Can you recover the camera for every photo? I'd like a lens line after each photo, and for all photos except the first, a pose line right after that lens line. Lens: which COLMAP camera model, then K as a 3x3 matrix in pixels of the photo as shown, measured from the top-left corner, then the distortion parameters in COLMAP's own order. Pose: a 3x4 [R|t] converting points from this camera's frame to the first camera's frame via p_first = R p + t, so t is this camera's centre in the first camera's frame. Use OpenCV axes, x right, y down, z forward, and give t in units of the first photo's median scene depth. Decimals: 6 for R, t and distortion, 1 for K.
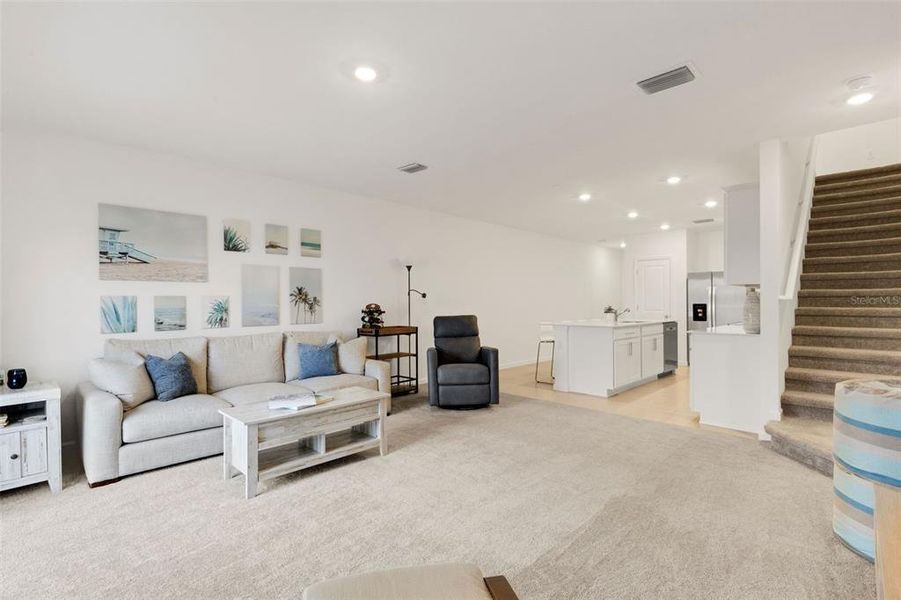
lens RADIAL K [[417.5, 0, 452.6], [0, 417.5, 304.5], [0, 0, 1]] dist [0.010482, 0.000283]
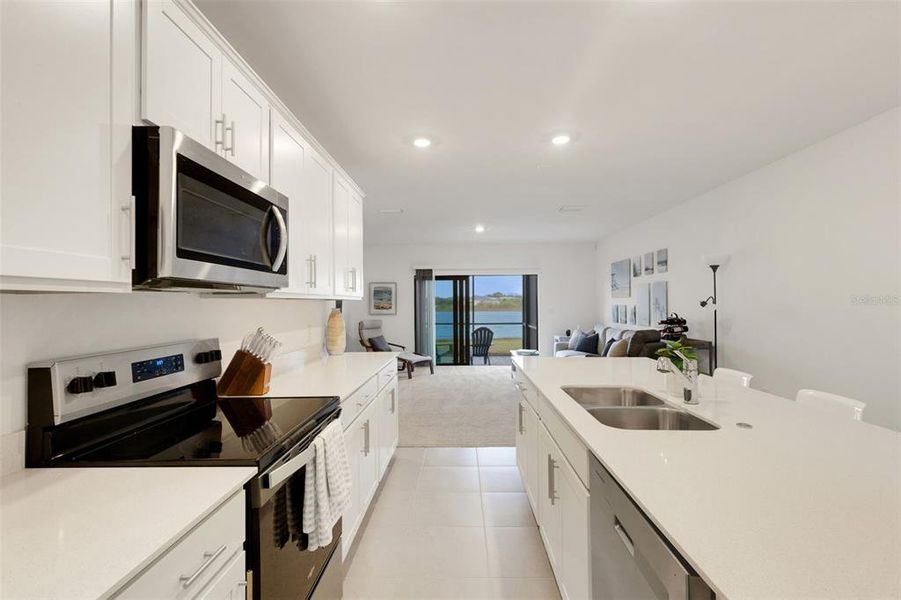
lens RADIAL K [[417.5, 0, 449.5], [0, 417.5, 300.3], [0, 0, 1]] dist [0.010482, 0.000283]
pose [[-0.737329, 0.008260, -0.675483, 1.064915], [0.010626, 0.999943, 0.000629, -0.046170], [0.675450, -0.006714, -0.737375, 1.689882]]
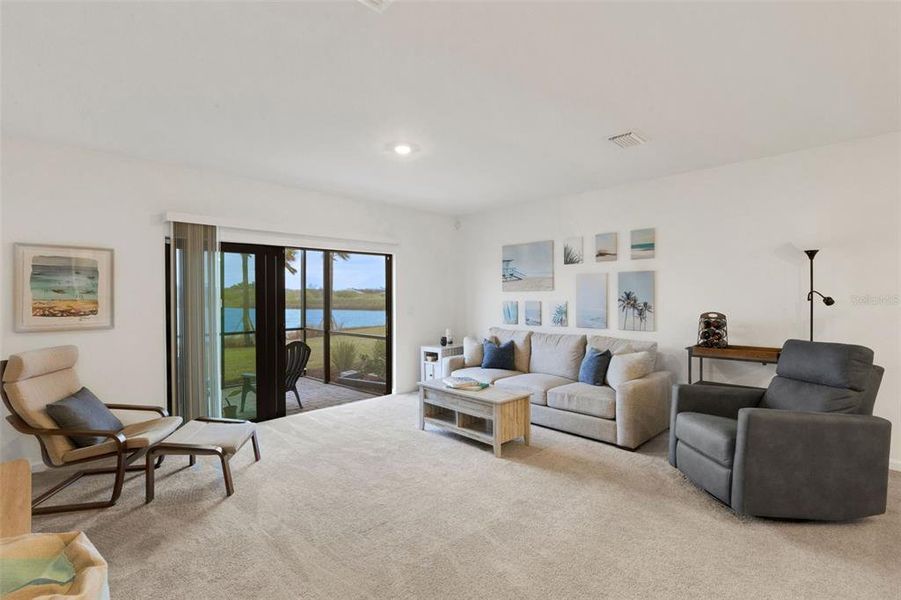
lens RADIAL K [[417.5, 0, 452.2], [0, 417.5, 296.1], [0, 0, 1]] dist [0.010482, 0.000283]
pose [[-0.023712, 0.011290, -0.999655, 0.687484], [0.002381, 0.999934, 0.011237, -0.049348], [0.999716, -0.002114, -0.023737, 0.688270]]
